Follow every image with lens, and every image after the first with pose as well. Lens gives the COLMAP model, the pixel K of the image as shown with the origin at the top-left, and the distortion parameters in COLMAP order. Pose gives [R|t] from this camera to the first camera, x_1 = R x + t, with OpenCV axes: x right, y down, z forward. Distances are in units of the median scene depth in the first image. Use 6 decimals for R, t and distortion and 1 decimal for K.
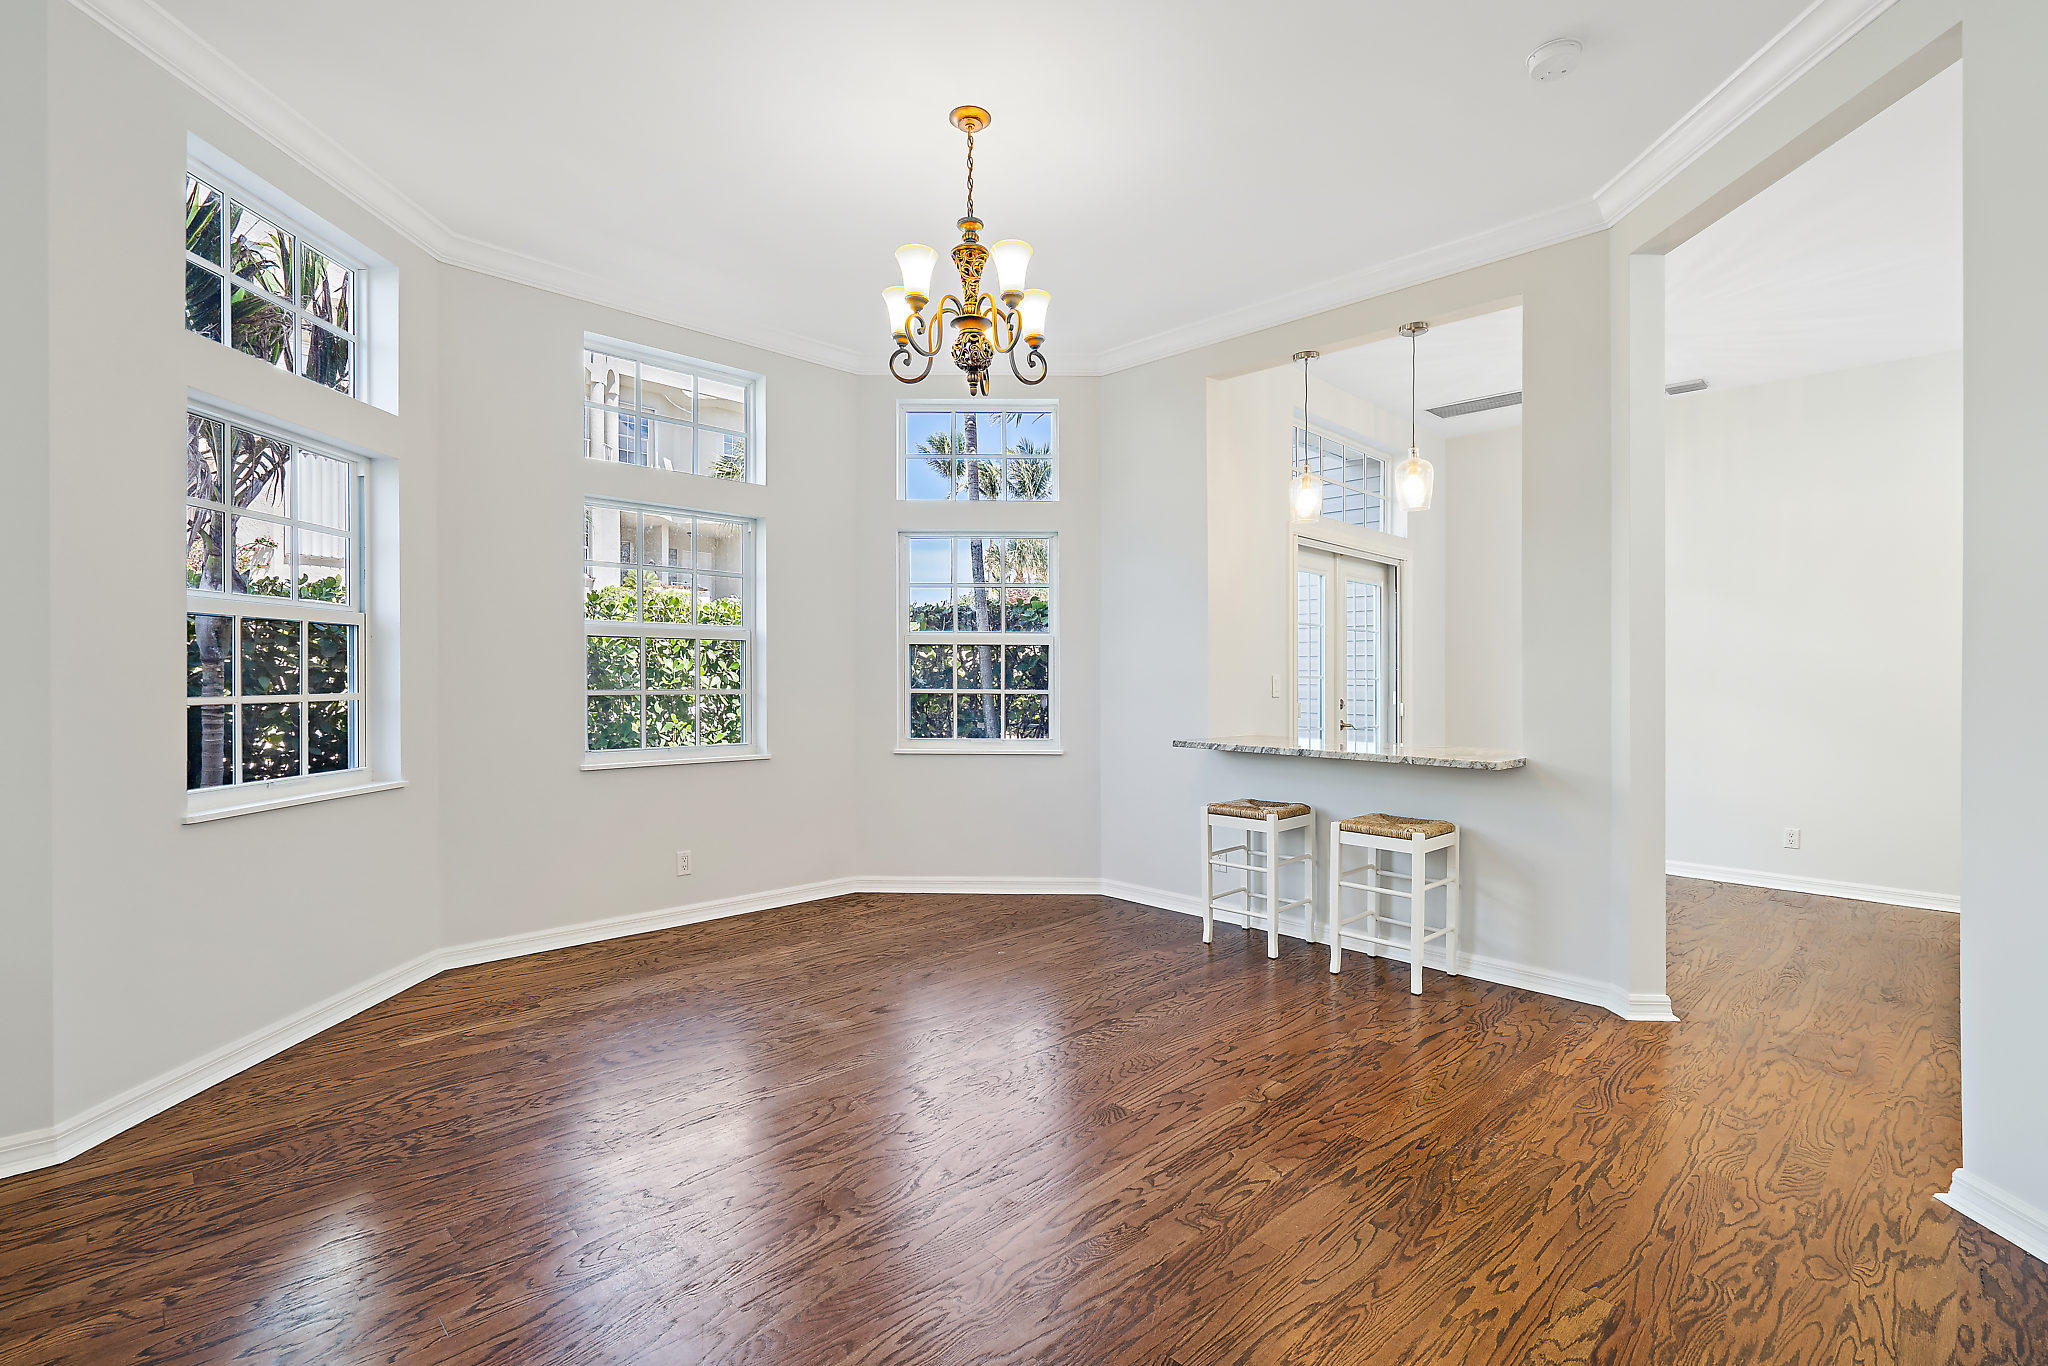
lens RADIAL K [[928.2, 0, 1018.4], [0, 928.2, 679.5], [0, 0, 1]] dist [-0.001459, -0.000101]
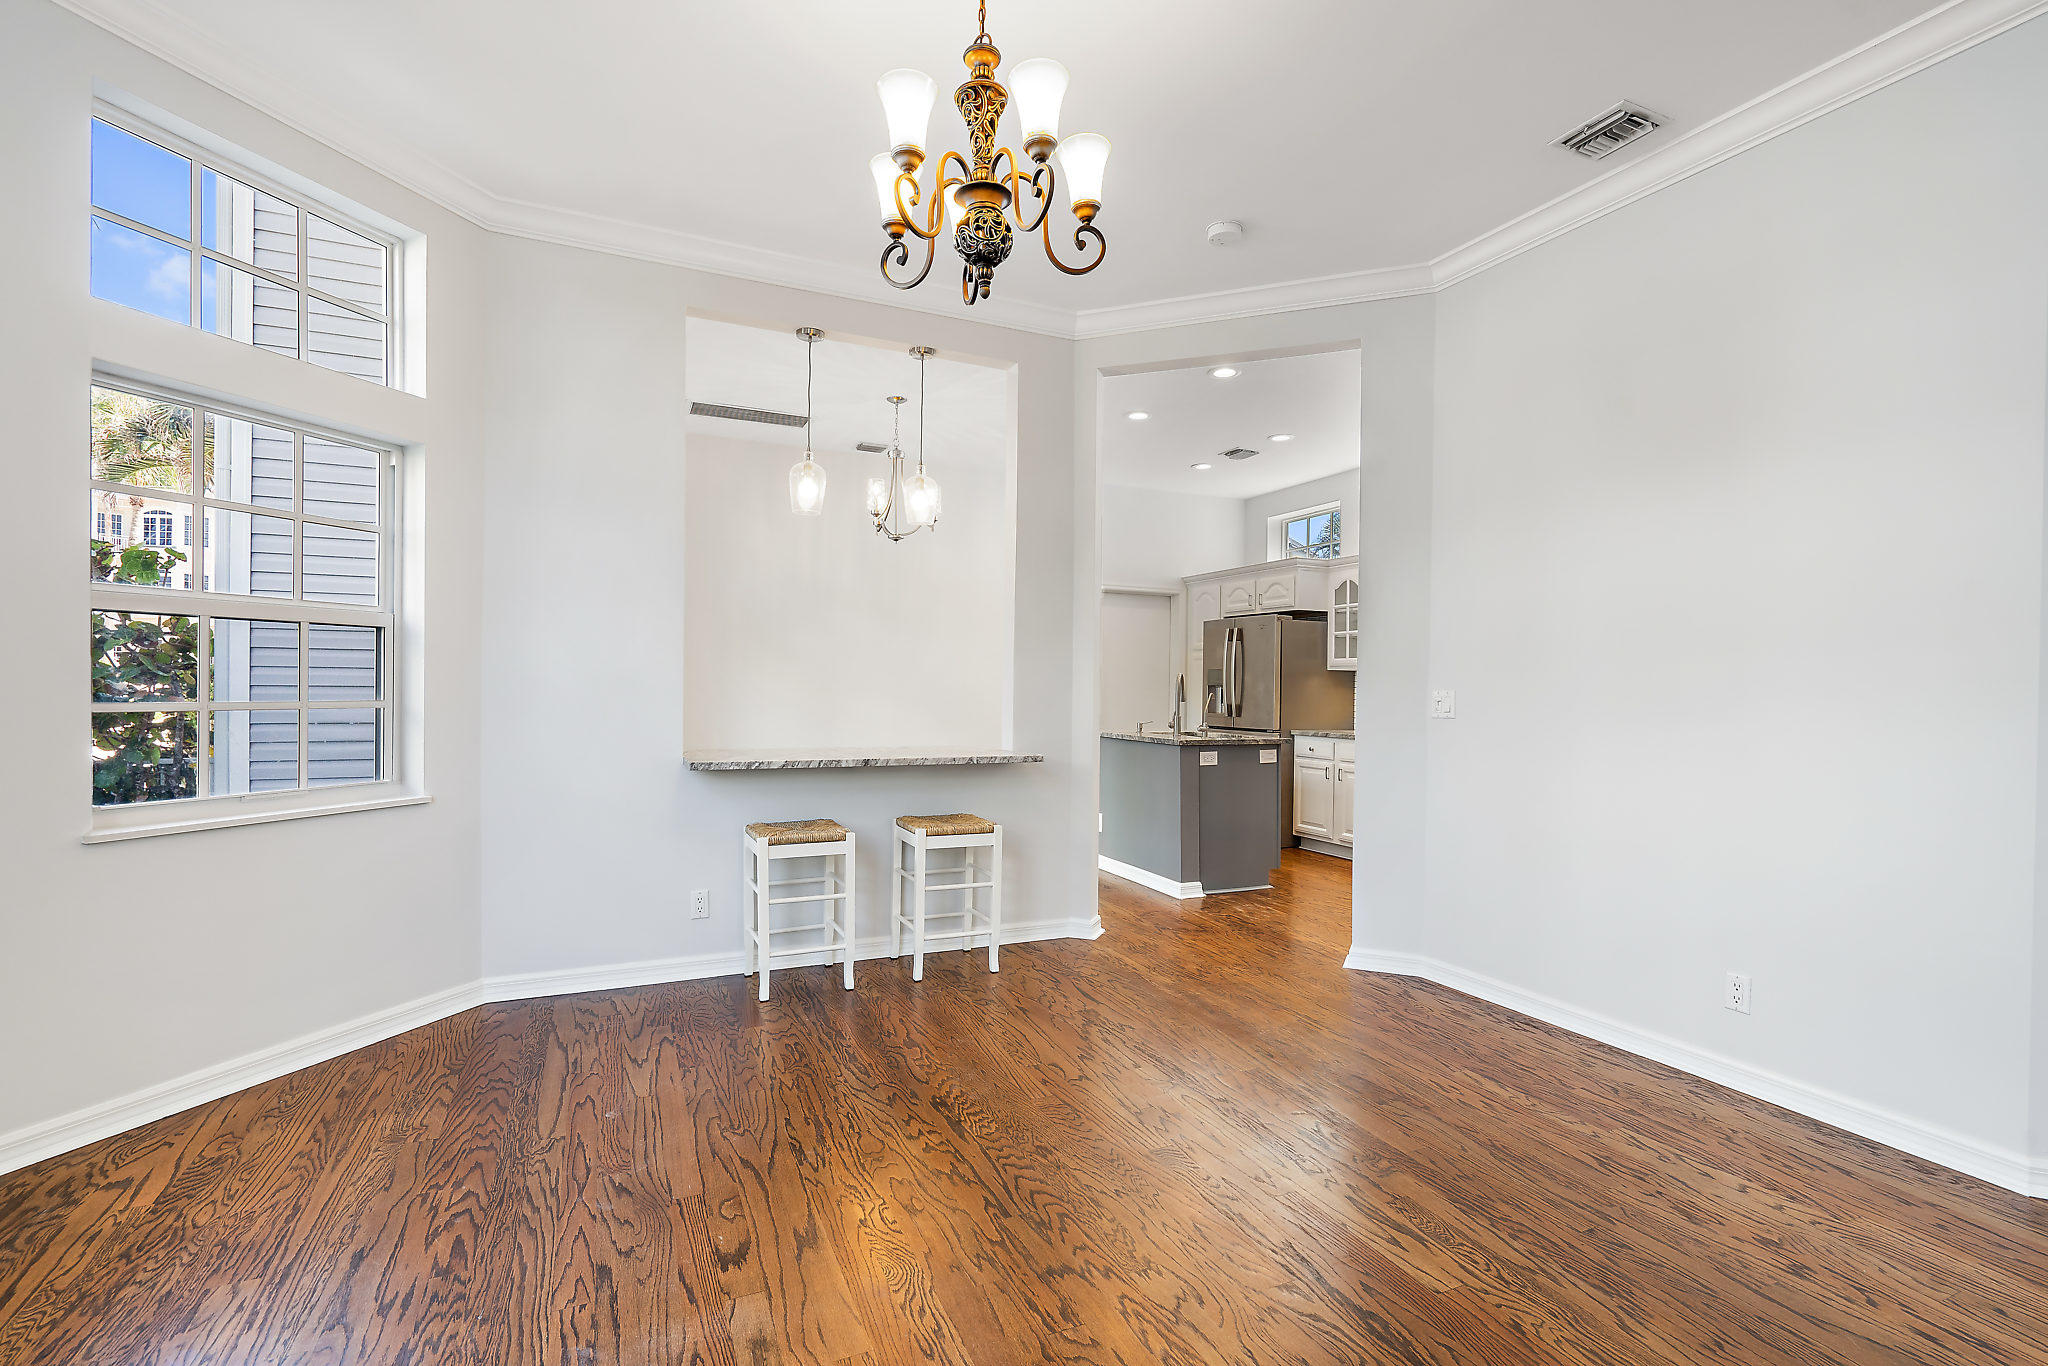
lens RADIAL K [[928.2, 0, 1012.4], [0, 928.2, 688.6], [0, 0, 1]] dist [-0.001459, -0.000101]
pose [[0.349609, -0.006184, 0.936875, -0.508773], [-0.005046, 0.999951, 0.008483, -0.005583], [-0.936882, -0.007693, 0.349561, 0.512578]]
